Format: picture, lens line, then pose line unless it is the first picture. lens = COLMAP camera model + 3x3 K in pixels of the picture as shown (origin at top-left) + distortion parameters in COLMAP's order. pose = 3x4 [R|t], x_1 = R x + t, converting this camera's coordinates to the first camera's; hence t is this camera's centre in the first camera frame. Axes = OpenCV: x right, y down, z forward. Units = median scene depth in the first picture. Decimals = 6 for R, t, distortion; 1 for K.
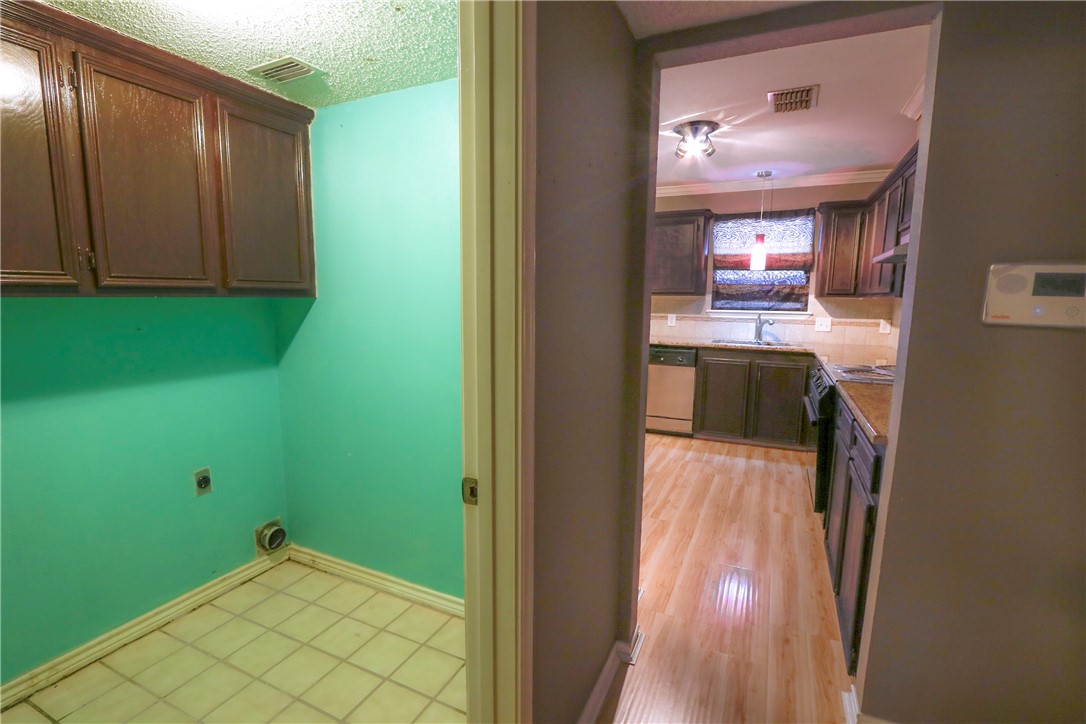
lens RADIAL K [[504.8, 0, 538.1], [0, 504.8, 368.0], [0, 0, 1]] dist [-0.022107, 0.005516]
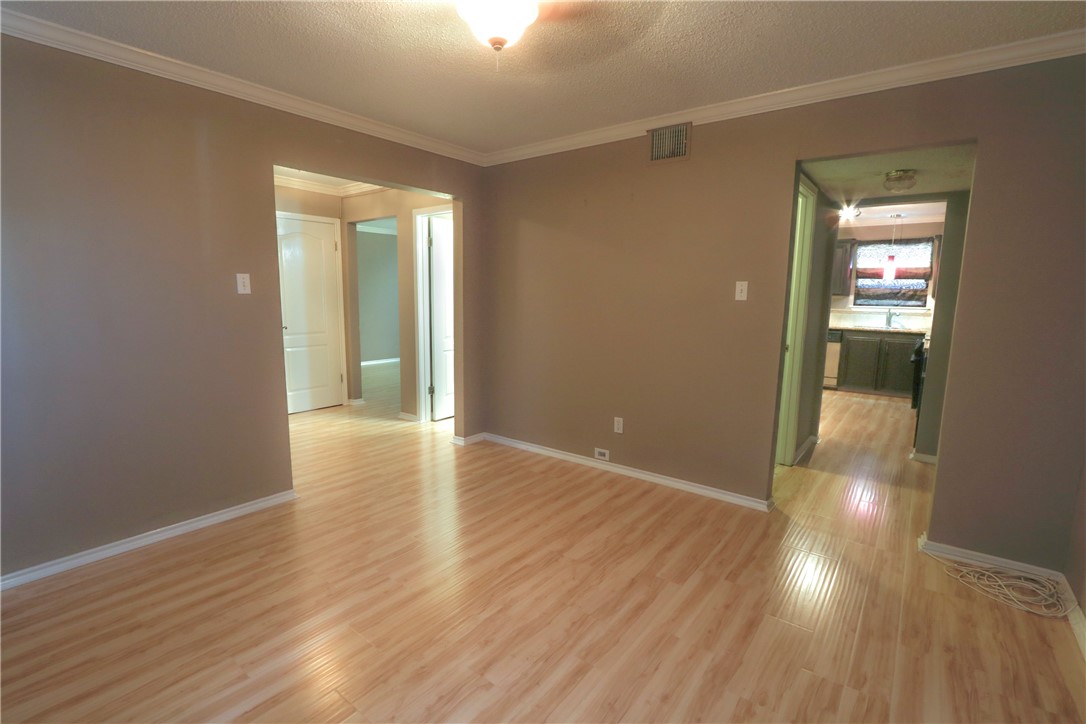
lens RADIAL K [[504.8, 0, 538.1], [0, 504.8, 368.0], [0, 0, 1]] dist [-0.022107, 0.005516]
pose [[0.975594, 0.035606, -0.216677, -0.235501], [-0.035100, 0.999365, 0.006185, 0.091354], [0.216759, 0.001572, 0.976224, -0.639213]]
